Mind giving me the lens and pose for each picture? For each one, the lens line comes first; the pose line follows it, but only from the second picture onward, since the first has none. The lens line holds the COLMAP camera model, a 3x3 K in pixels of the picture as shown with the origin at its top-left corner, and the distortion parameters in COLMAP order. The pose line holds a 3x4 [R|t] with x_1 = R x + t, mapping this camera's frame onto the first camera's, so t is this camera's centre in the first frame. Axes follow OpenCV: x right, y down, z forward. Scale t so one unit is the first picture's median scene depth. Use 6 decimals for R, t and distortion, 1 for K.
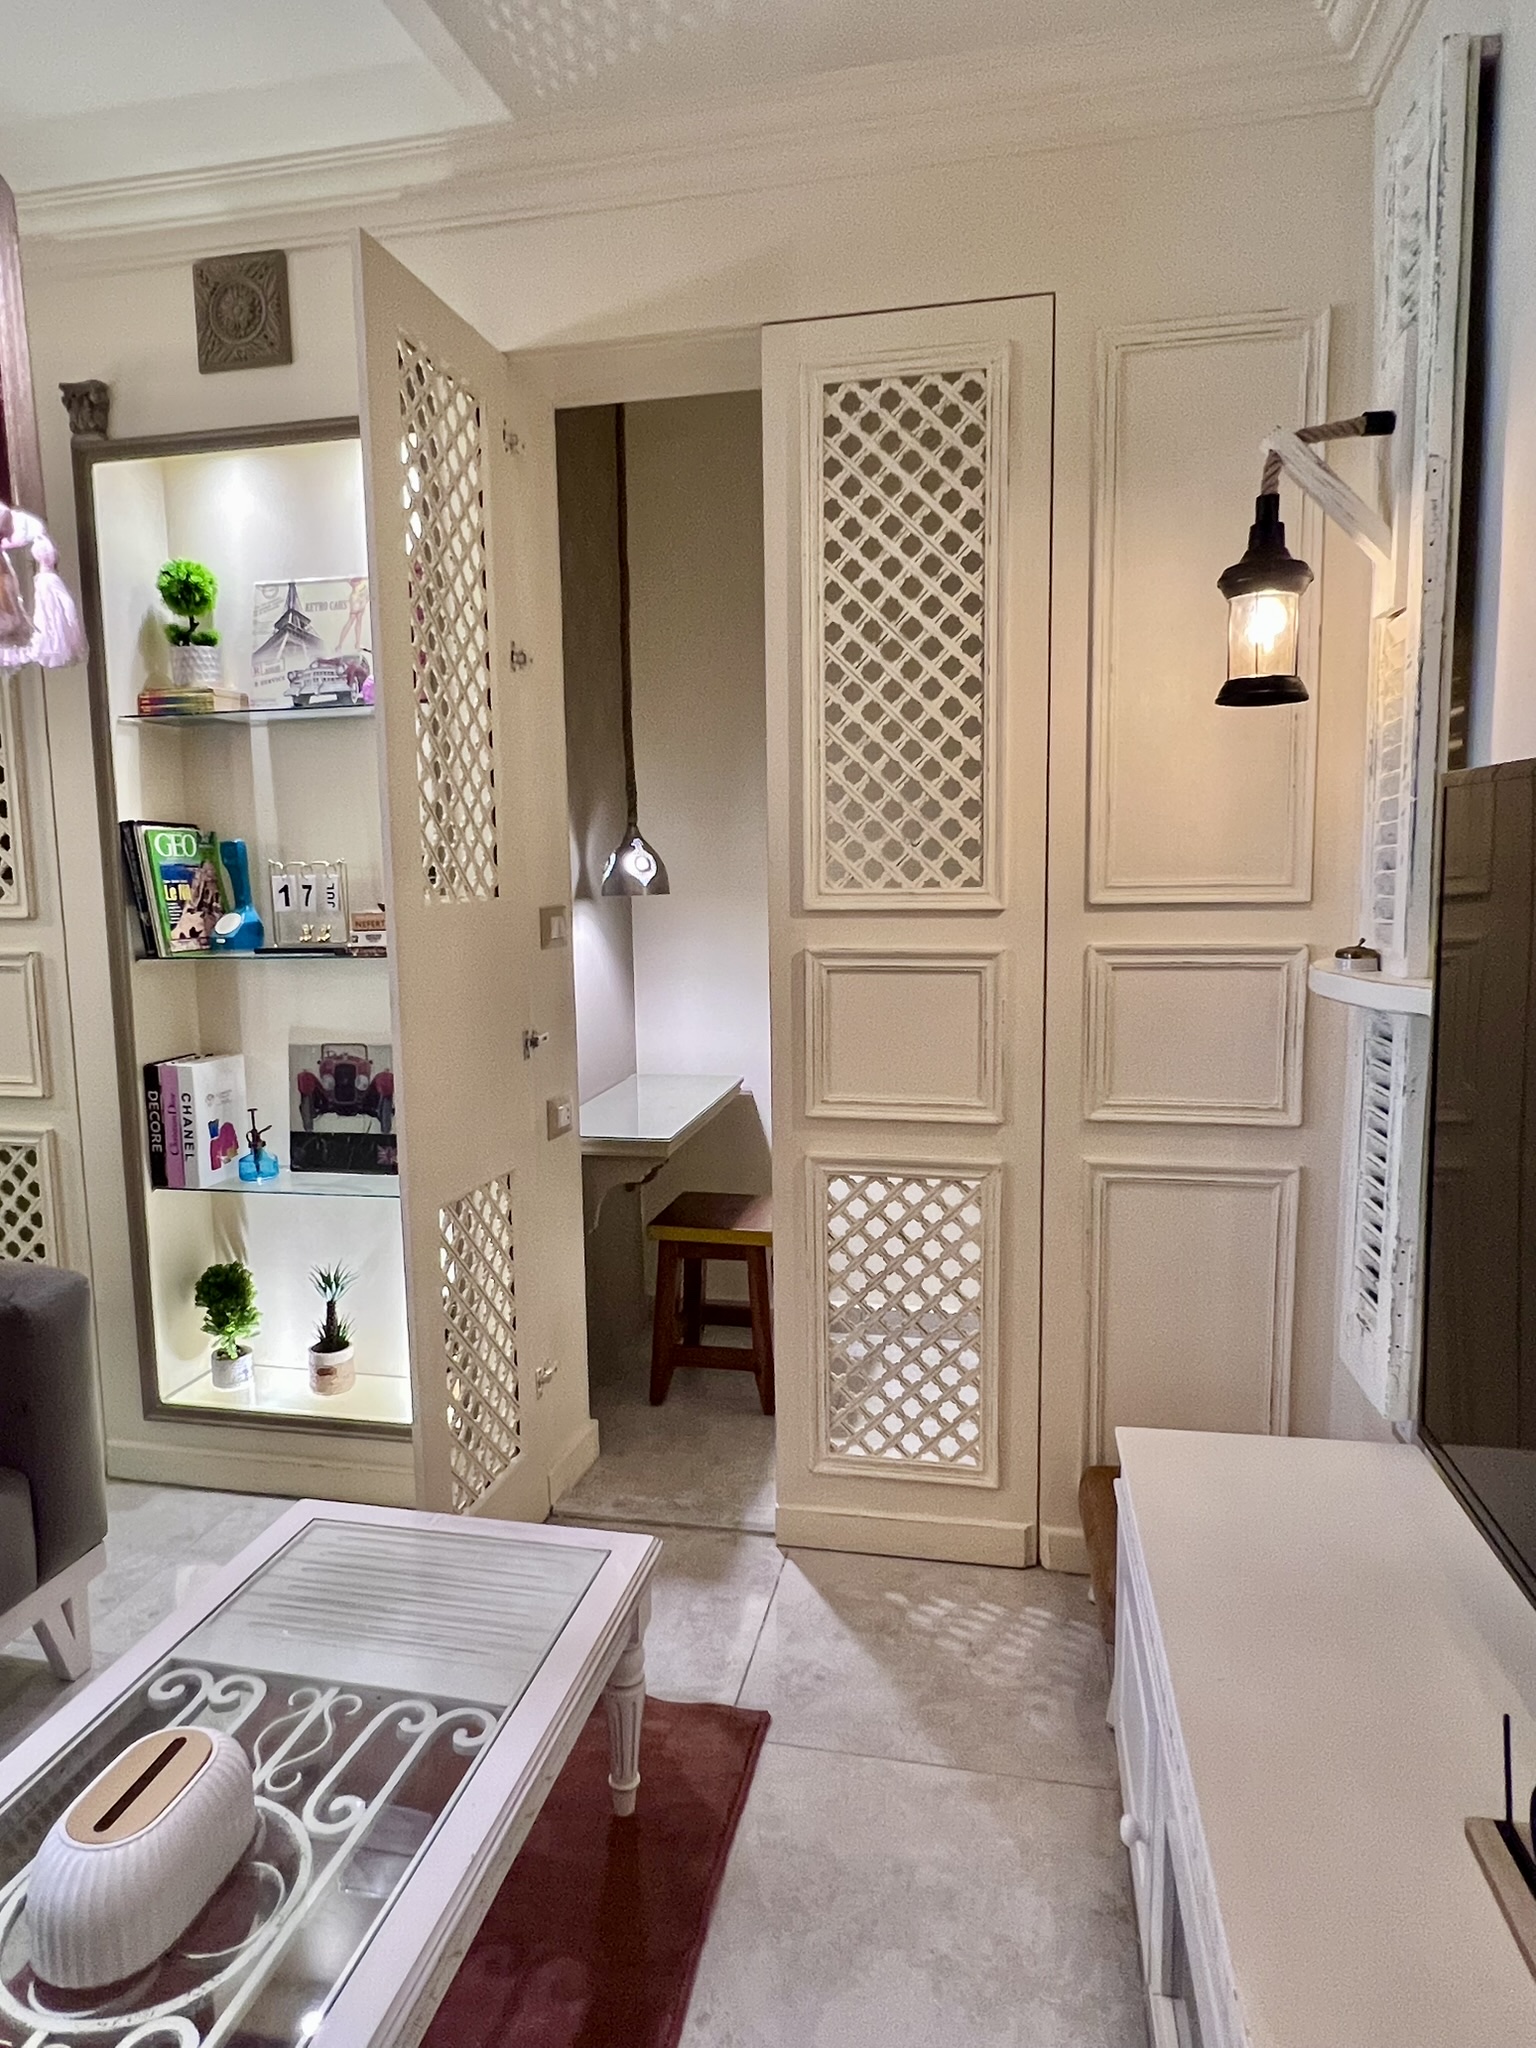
lens RADIAL K [[1258.0, 0, 750.3], [0, 1258.0, 1024.0], [0, 0, 1]] dist [-0.004015, -0.001936]
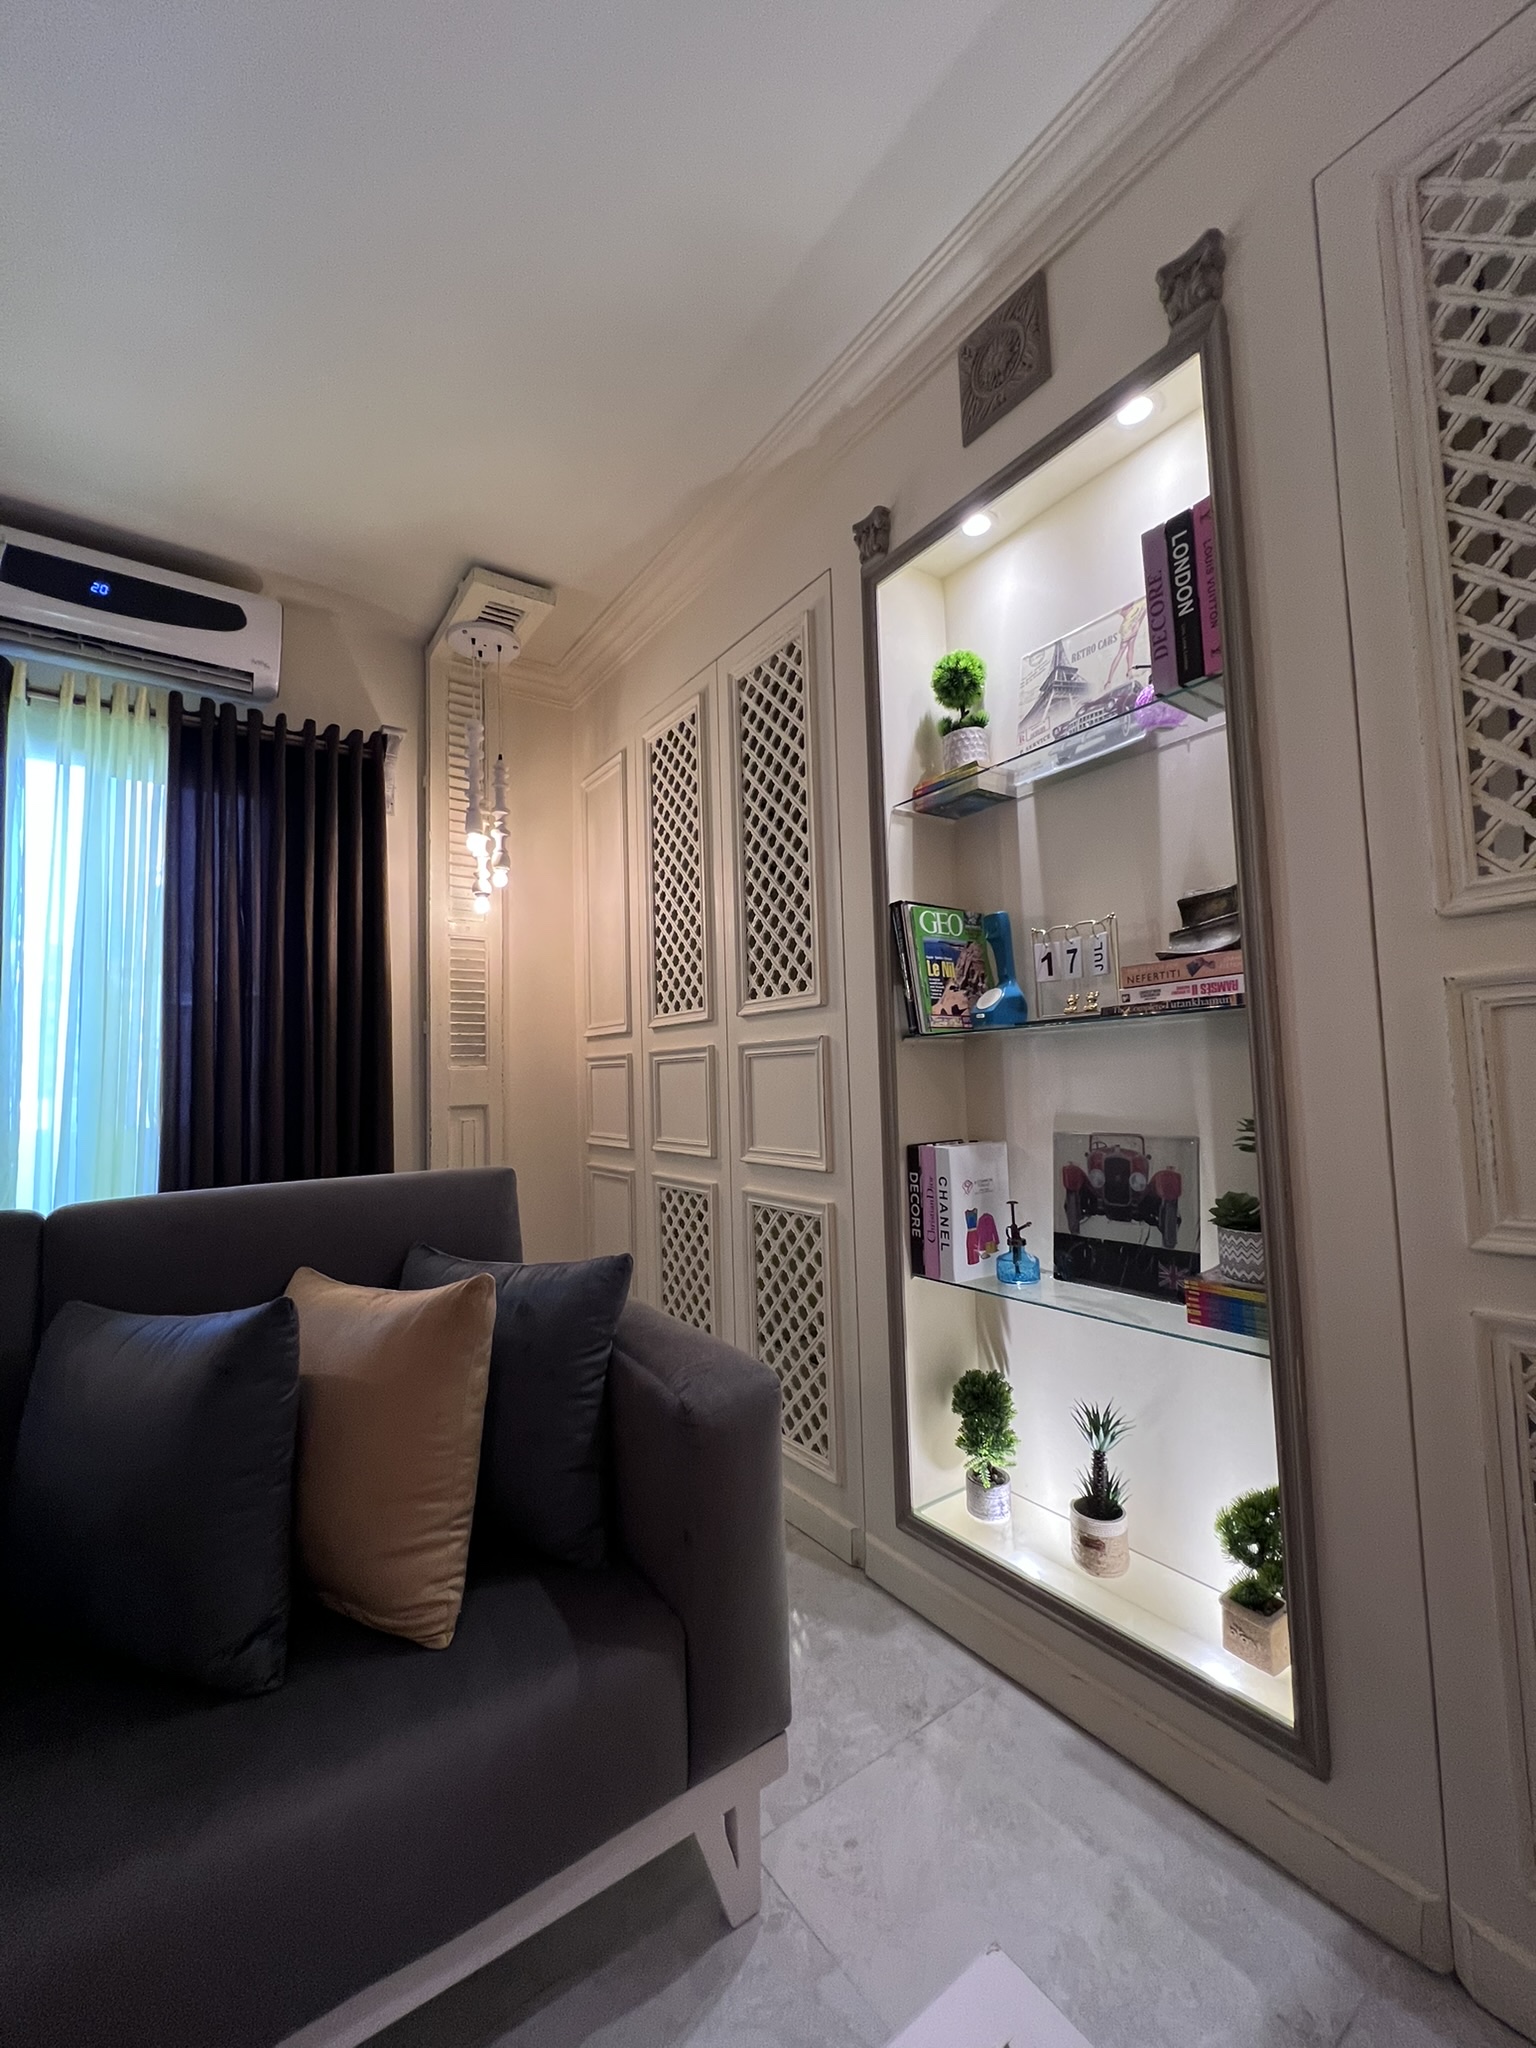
lens RADIAL K [[824.8, 0, 763.1], [0, 824.8, 1023.4], [0, 0, 1]] dist [-0.000672, 0.000086]
pose [[0.737801, -0.052113, -0.673003, -0.124552], [-0.064150, 0.987090, -0.146760, 0.040697], [0.671963, 0.151453, 0.724933, 0.440134]]
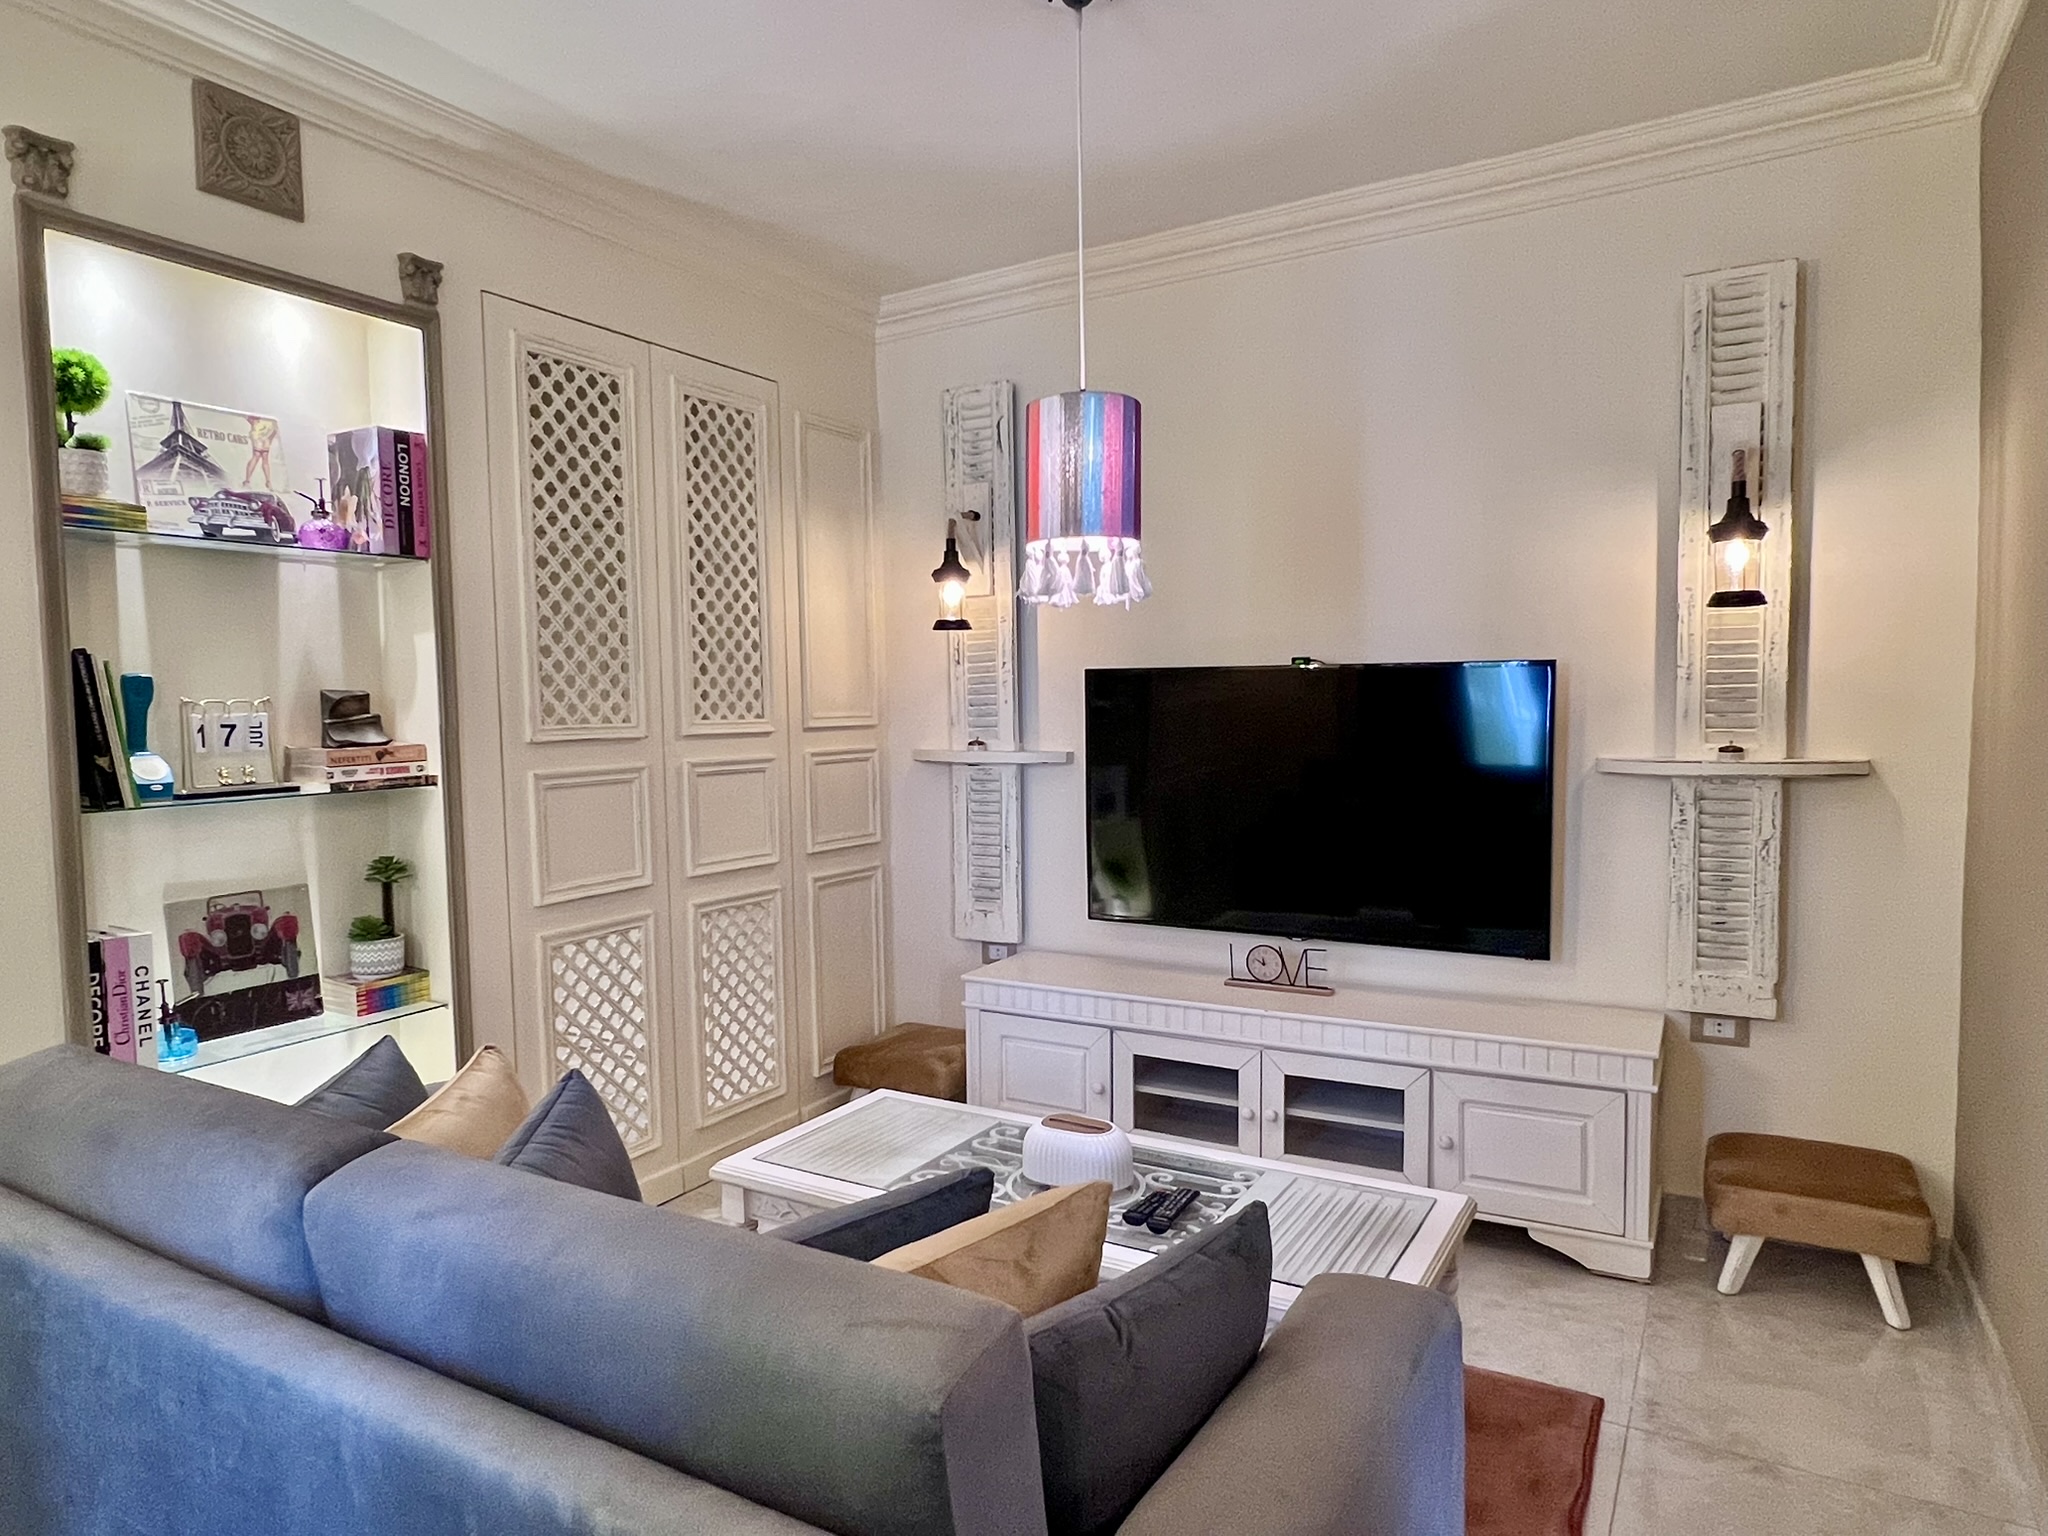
lens RADIAL K [[1258.0, 0, 1022.7], [0, 1258.0, 782.9], [0, 0, 1]] dist [-0.004015, -0.001936]
pose [[0.310778, -0.050981, 0.949114, -1.065968], [0.130504, 0.991392, 0.010520, 0.000717], [-0.941481, 0.120594, 0.314756, 0.149507]]
